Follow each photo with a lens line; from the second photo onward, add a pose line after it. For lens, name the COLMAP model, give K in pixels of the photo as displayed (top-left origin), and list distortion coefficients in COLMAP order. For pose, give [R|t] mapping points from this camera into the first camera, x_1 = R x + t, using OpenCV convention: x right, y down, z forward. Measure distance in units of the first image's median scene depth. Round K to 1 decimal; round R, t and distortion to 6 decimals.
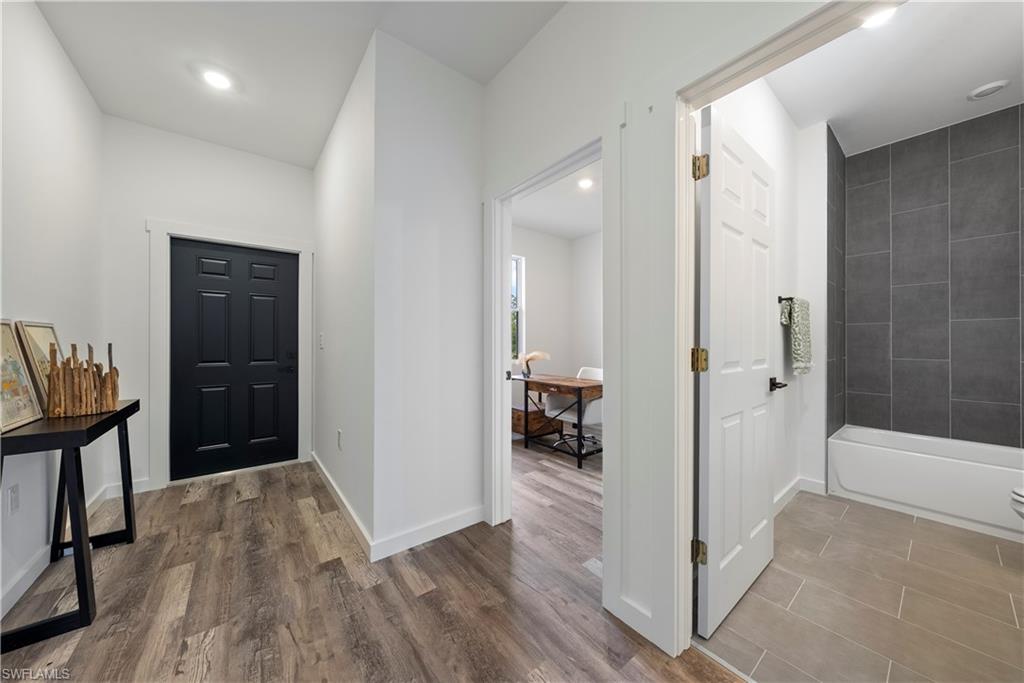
lens RADIAL K [[342.7, 0, 512.0], [0, 342.7, 341.5], [0, 0, 1]] dist [-0.001879, -0.000038]
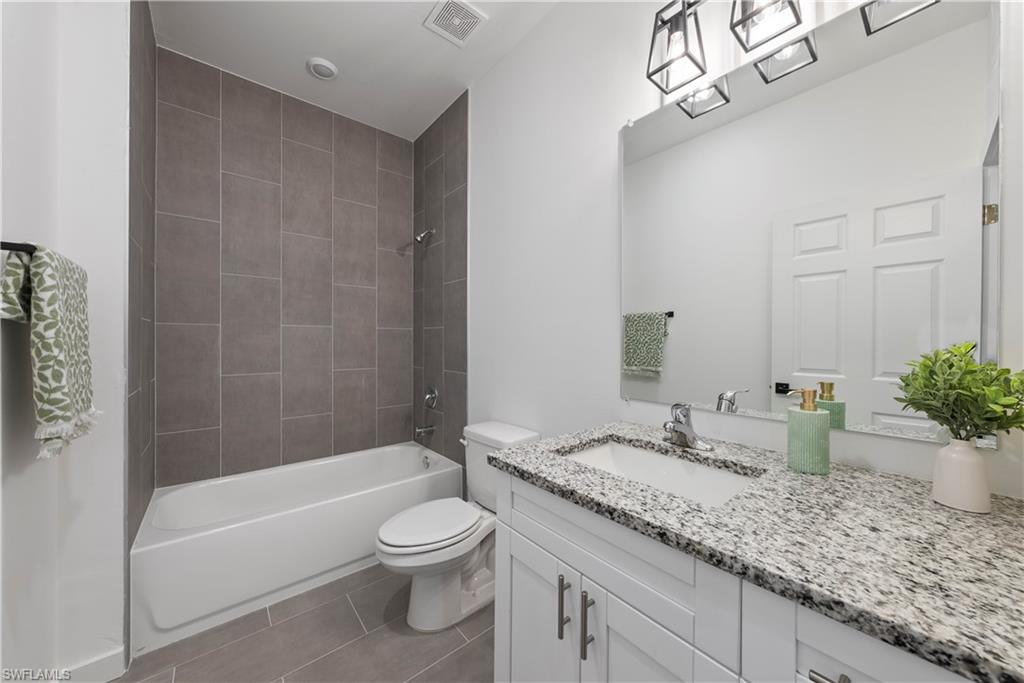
lens RADIAL K [[361.8, 0, 516.1], [0, 361.8, 341.2], [0, 0, 1]] dist [0.000278, -0.000017]
pose [[-0.026492, -0.003753, 0.999642, 0.337951], [-0.002898, 0.999989, 0.003678, -0.025030], [-0.999645, -0.002799, -0.026503, 0.399802]]
